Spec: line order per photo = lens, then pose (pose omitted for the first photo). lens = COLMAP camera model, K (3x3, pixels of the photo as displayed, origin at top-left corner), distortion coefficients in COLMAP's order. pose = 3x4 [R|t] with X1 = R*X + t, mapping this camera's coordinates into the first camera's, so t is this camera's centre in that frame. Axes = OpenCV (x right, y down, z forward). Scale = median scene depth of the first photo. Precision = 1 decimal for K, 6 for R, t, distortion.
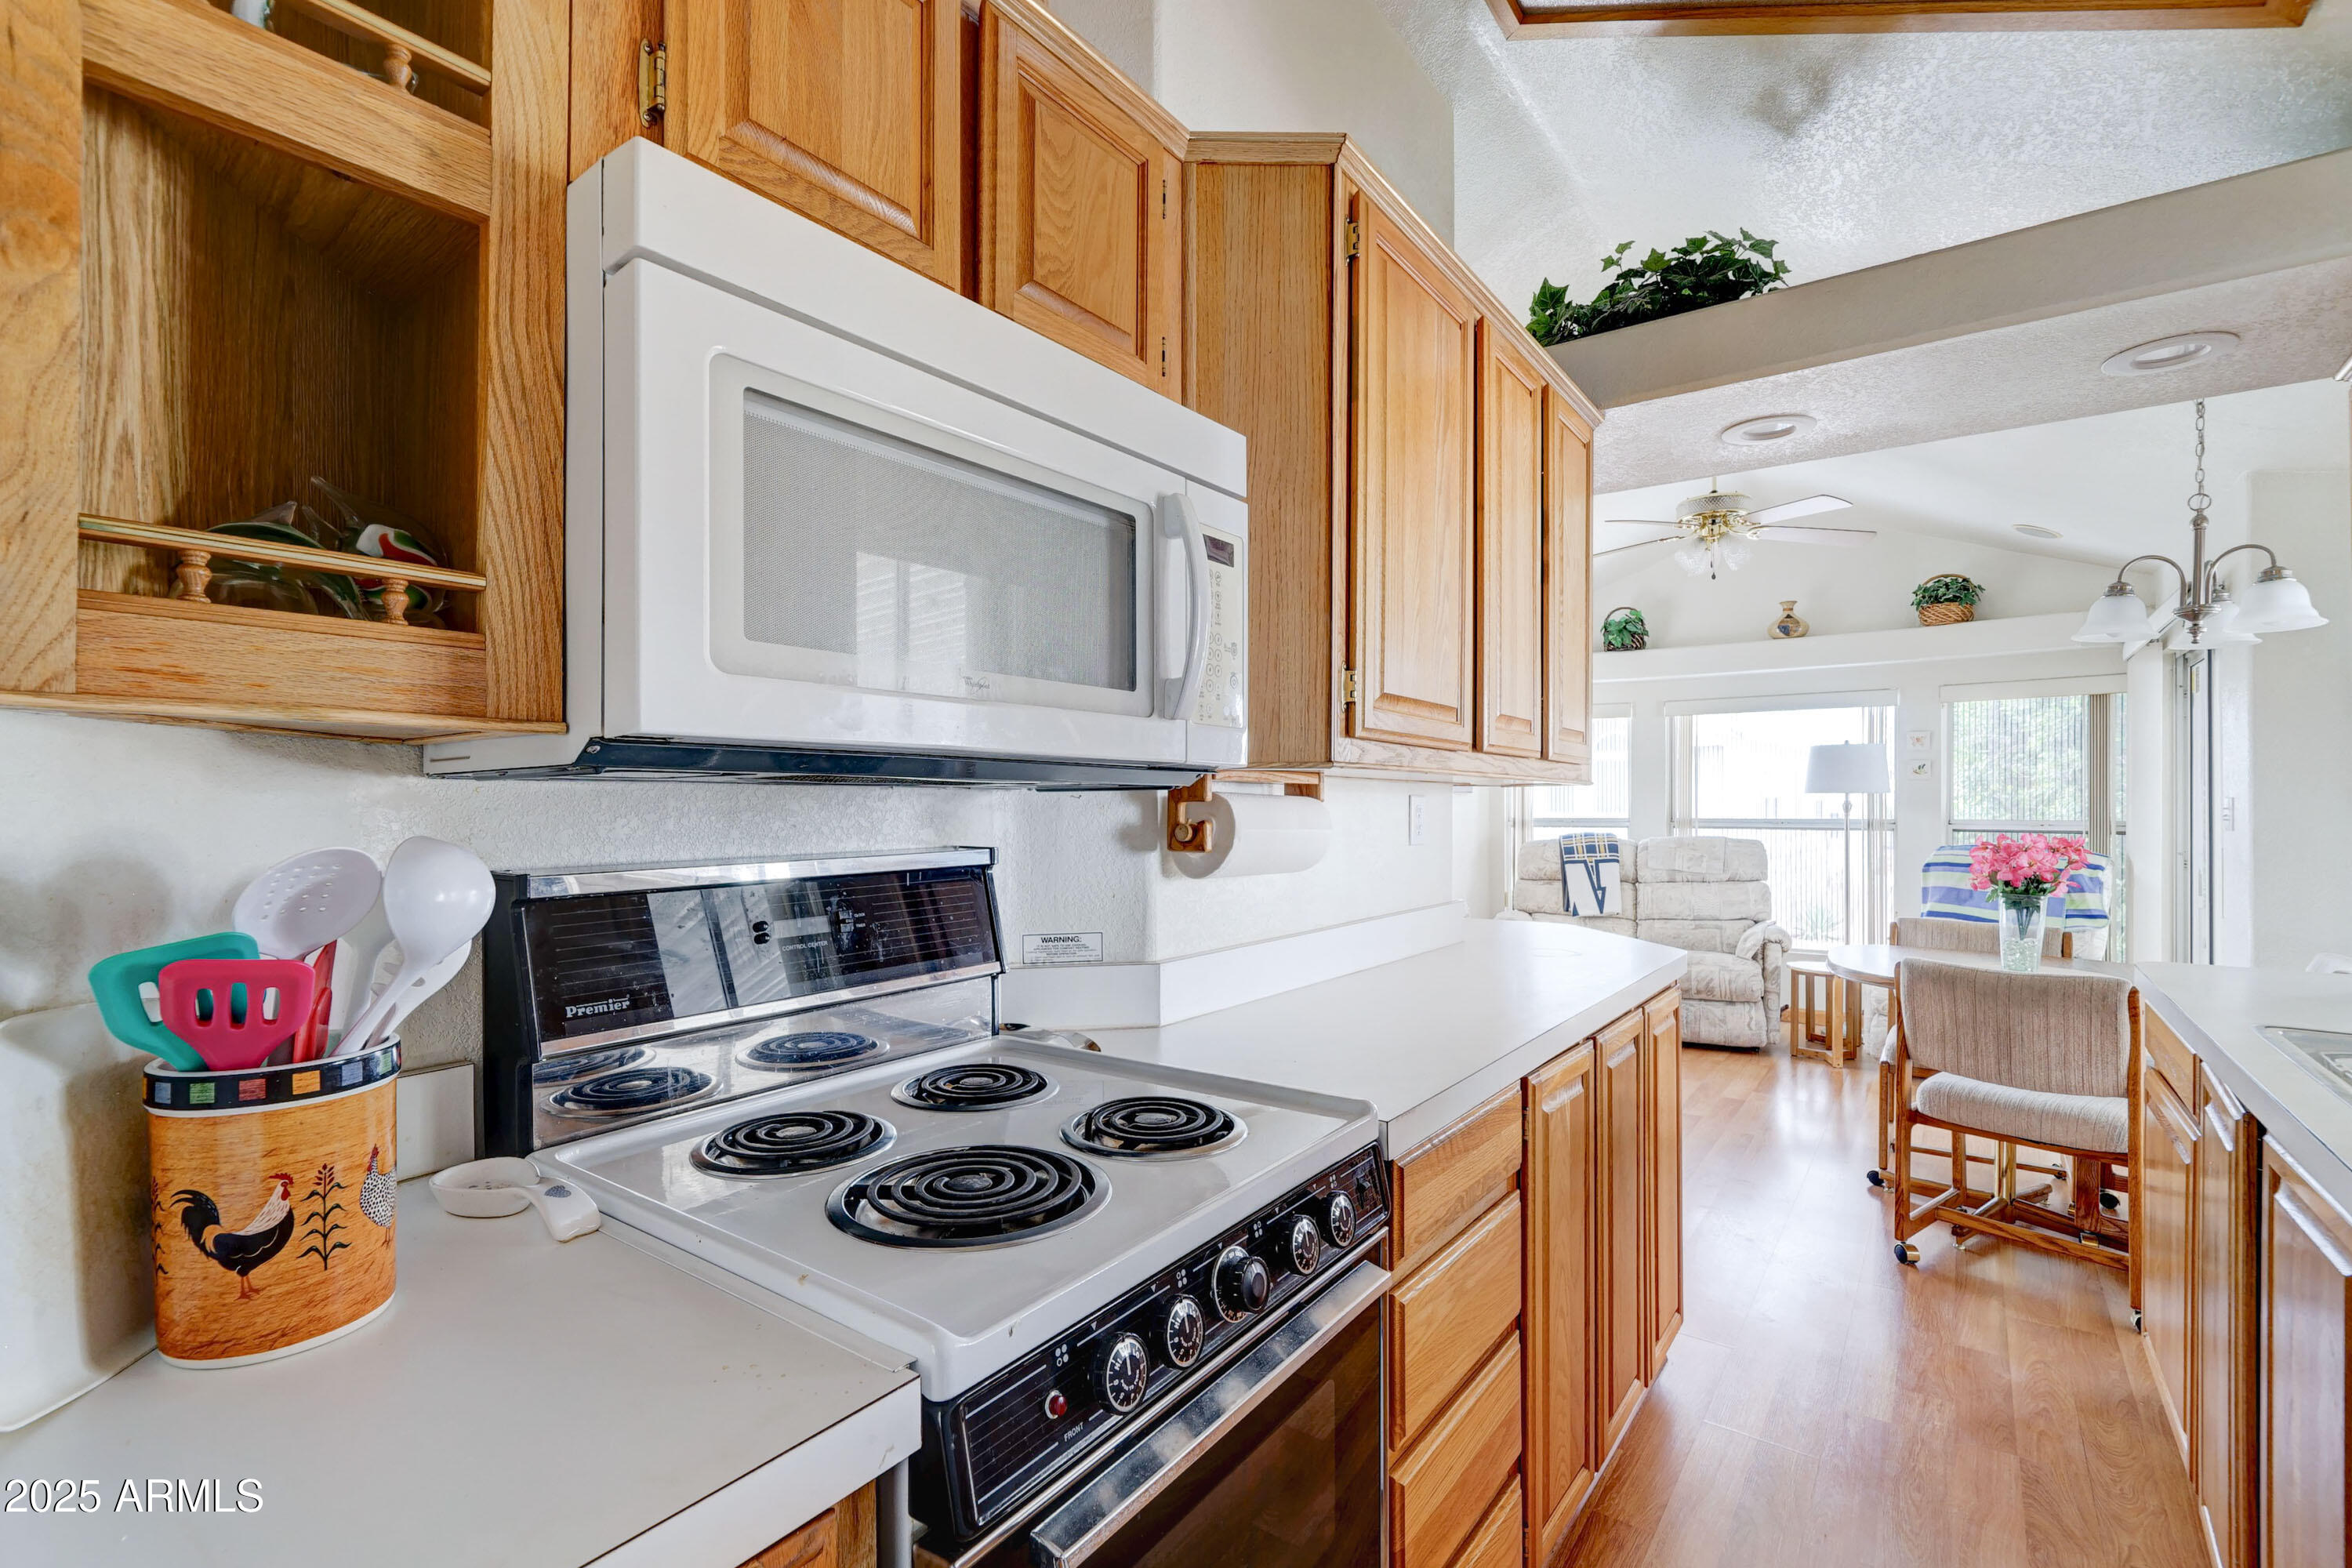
lens RADIAL K [[1072.5, 0, 1175.3], [0, 1072.5, 795.0], [0, 0, 1]] dist [0.002954, 0.000340]
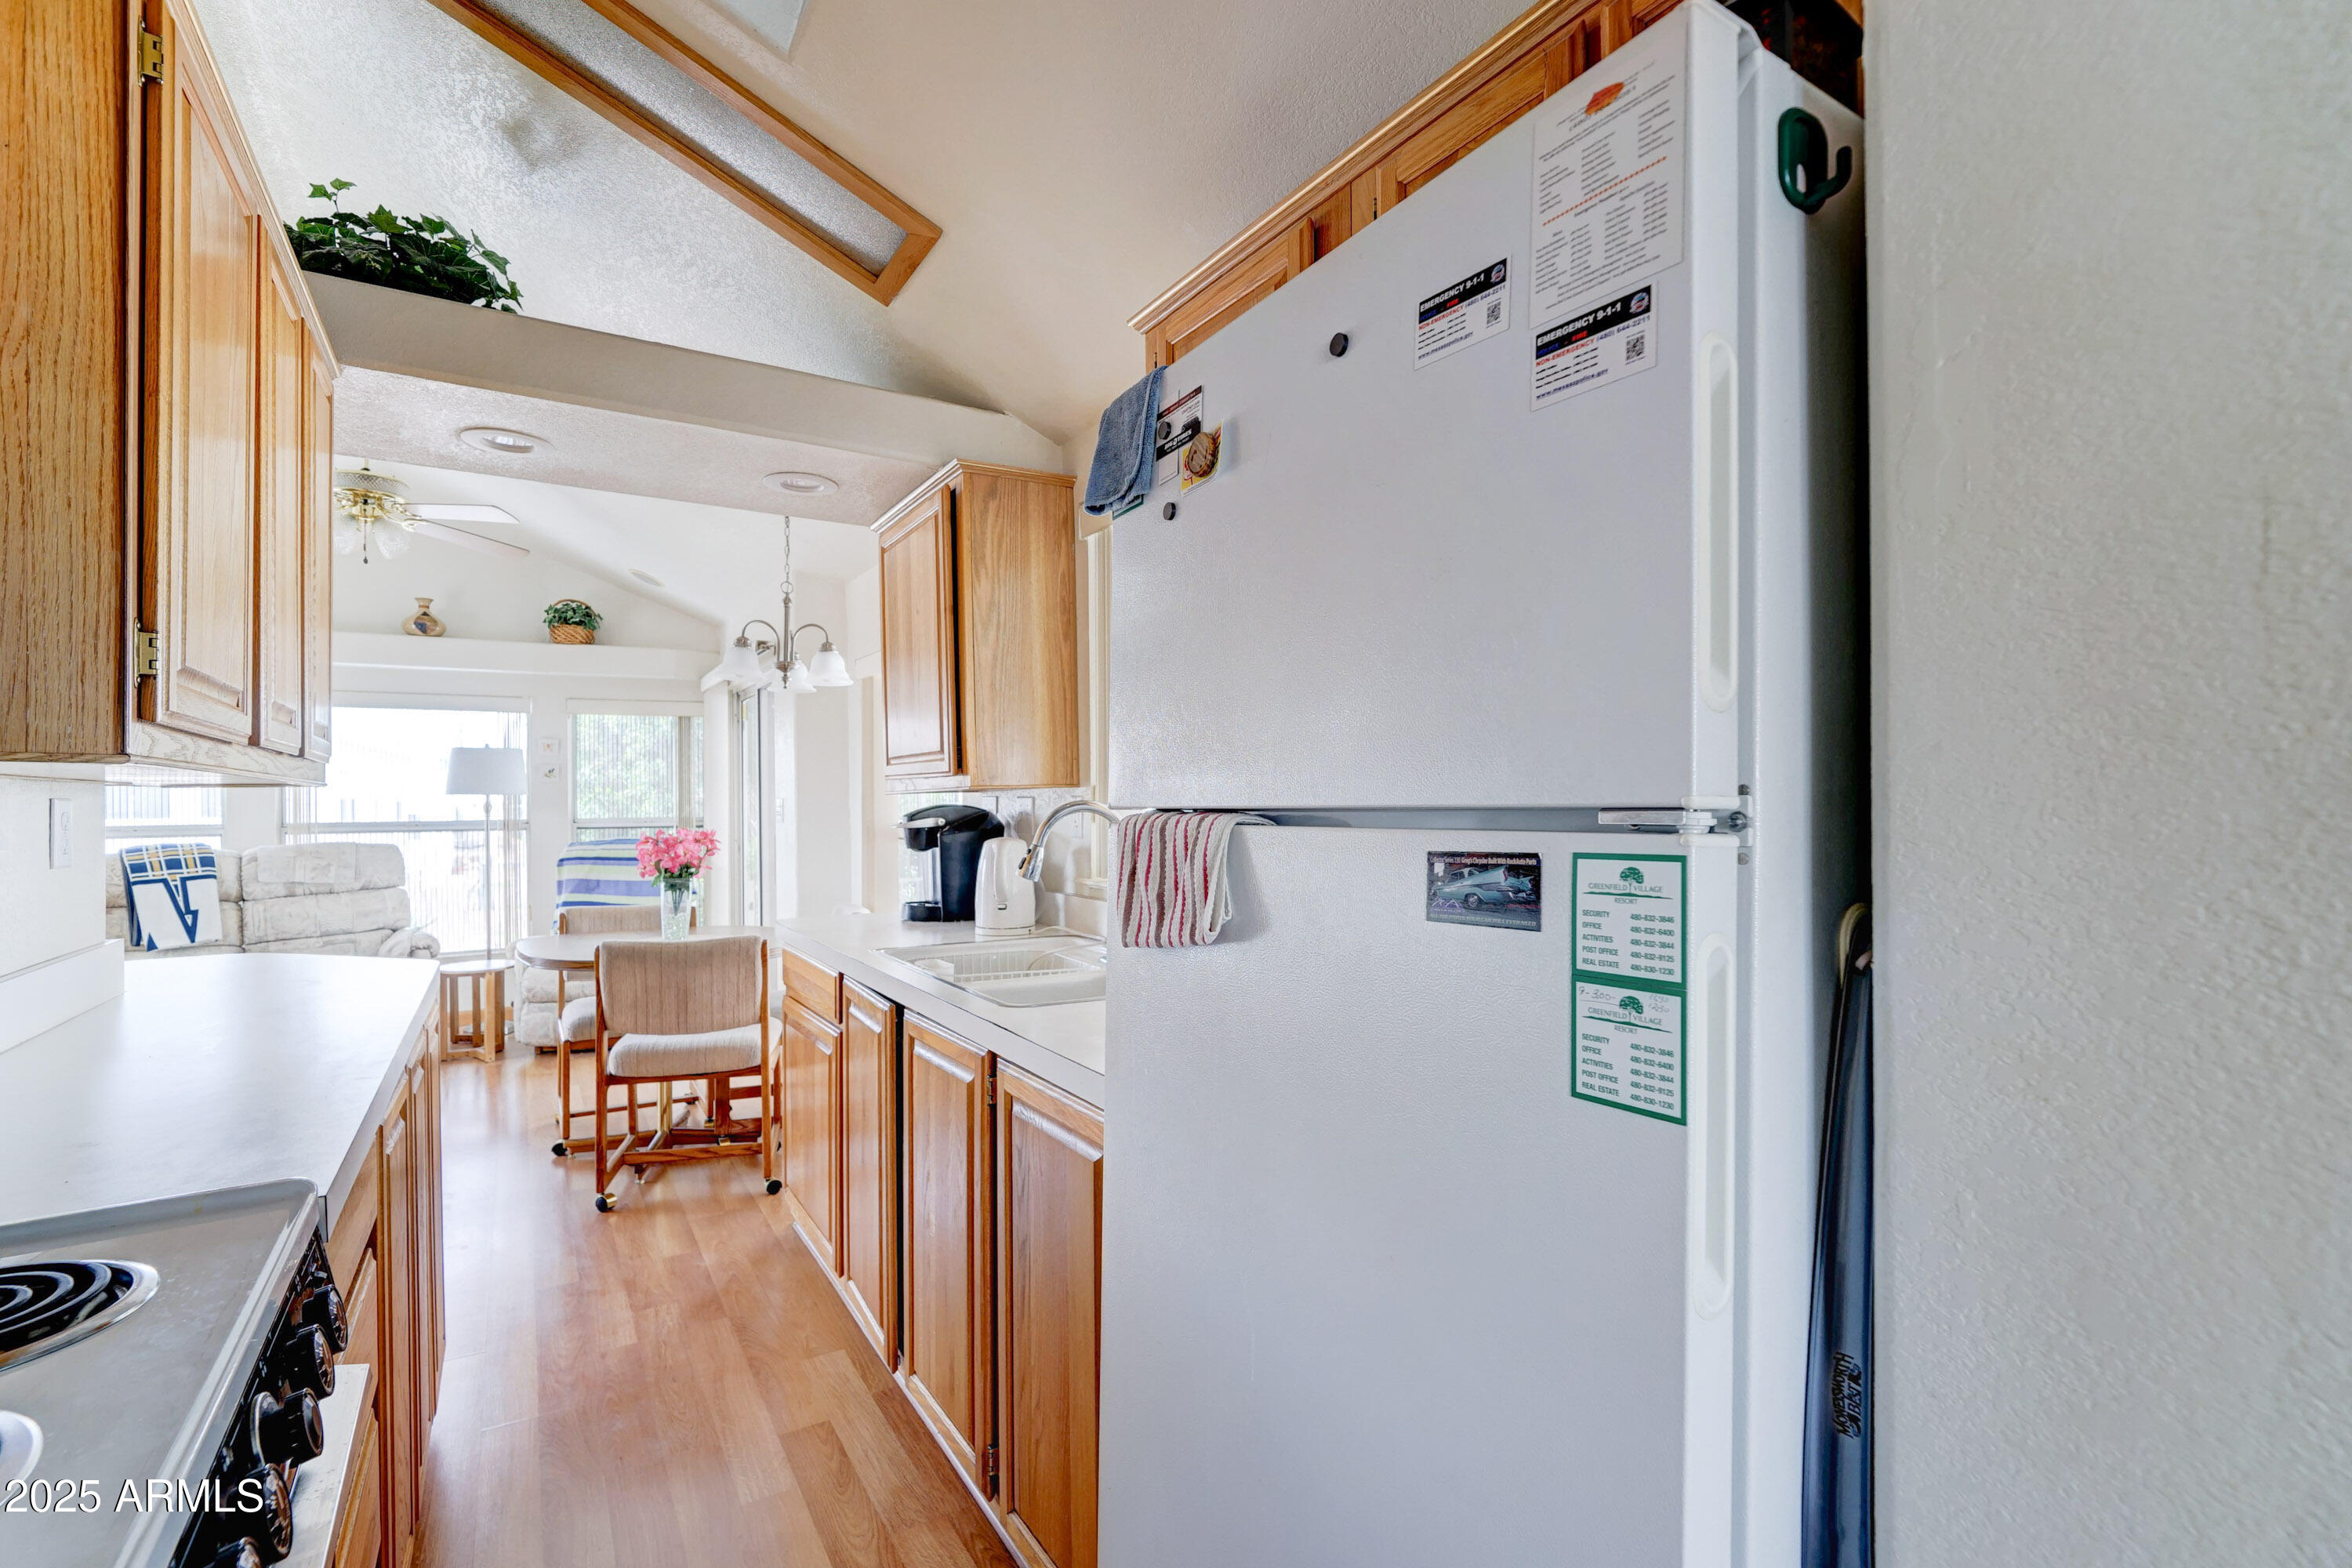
lens RADIAL K [[1043.4, 0, 1176.0], [0, 1043.4, 784.0], [0, 0, 1]] dist [-0.002236, -0.000196]
pose [[0.363483, 0.011372, 0.931532, -0.116340], [-0.000844, 0.999929, -0.011878, -0.001544], [-0.931601, 0.003531, 0.363467, 0.035795]]
